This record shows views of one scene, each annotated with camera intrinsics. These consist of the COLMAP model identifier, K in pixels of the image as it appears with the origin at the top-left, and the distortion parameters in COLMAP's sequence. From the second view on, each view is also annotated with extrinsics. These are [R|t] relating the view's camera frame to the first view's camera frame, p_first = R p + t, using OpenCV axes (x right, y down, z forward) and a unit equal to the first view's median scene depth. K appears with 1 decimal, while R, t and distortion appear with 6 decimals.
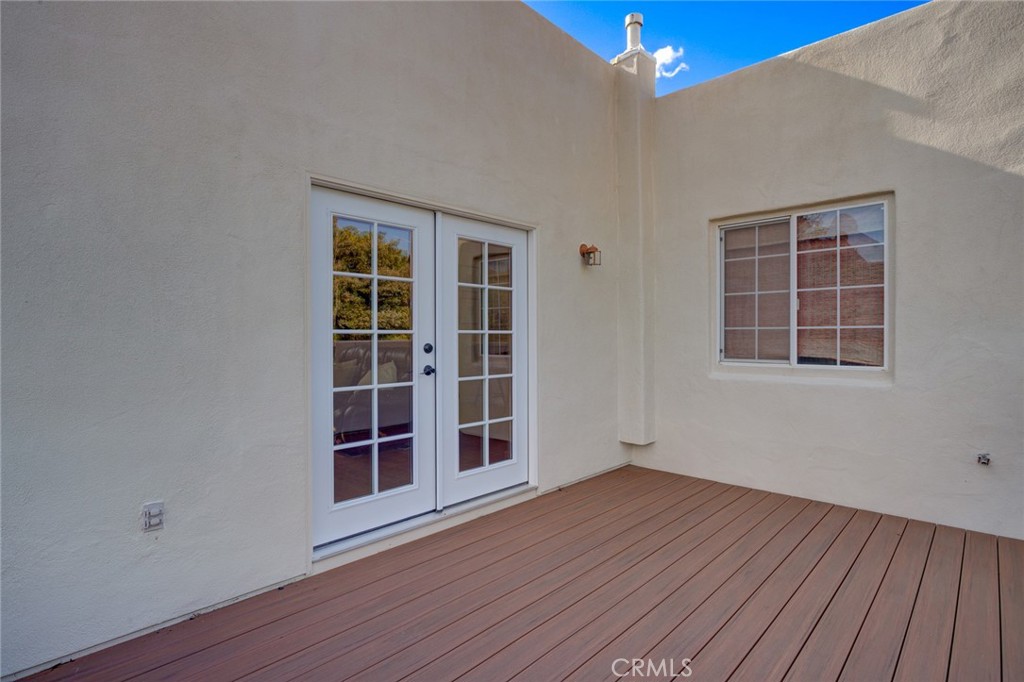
lens RADIAL K [[507.0, 0, 509.4], [0, 507.0, 340.7], [0, 0, 1]] dist [-0.003689, 0.001819]
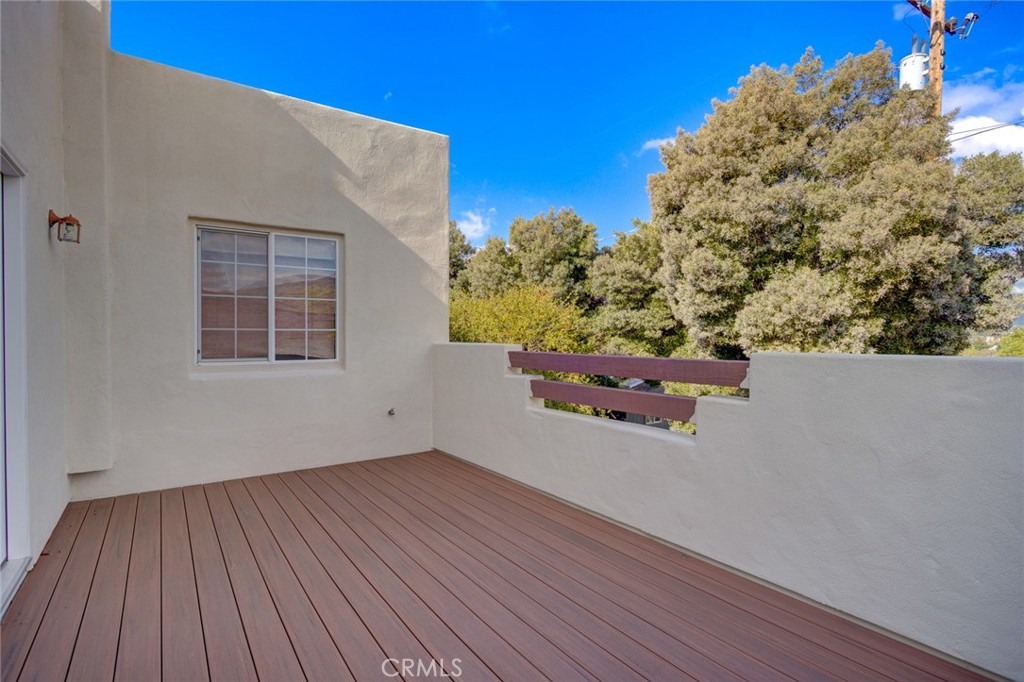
lens RADIAL K [[507.0, 0, 513.1], [0, 507.0, 340.4], [0, 0, 1]] dist [-0.003689, 0.001819]
pose [[0.198755, -0.002520, 0.980046, -0.474551], [0.009149, 0.999958, 0.000716, 0.003372], [-0.980006, 0.008824, 0.198770, 0.227550]]
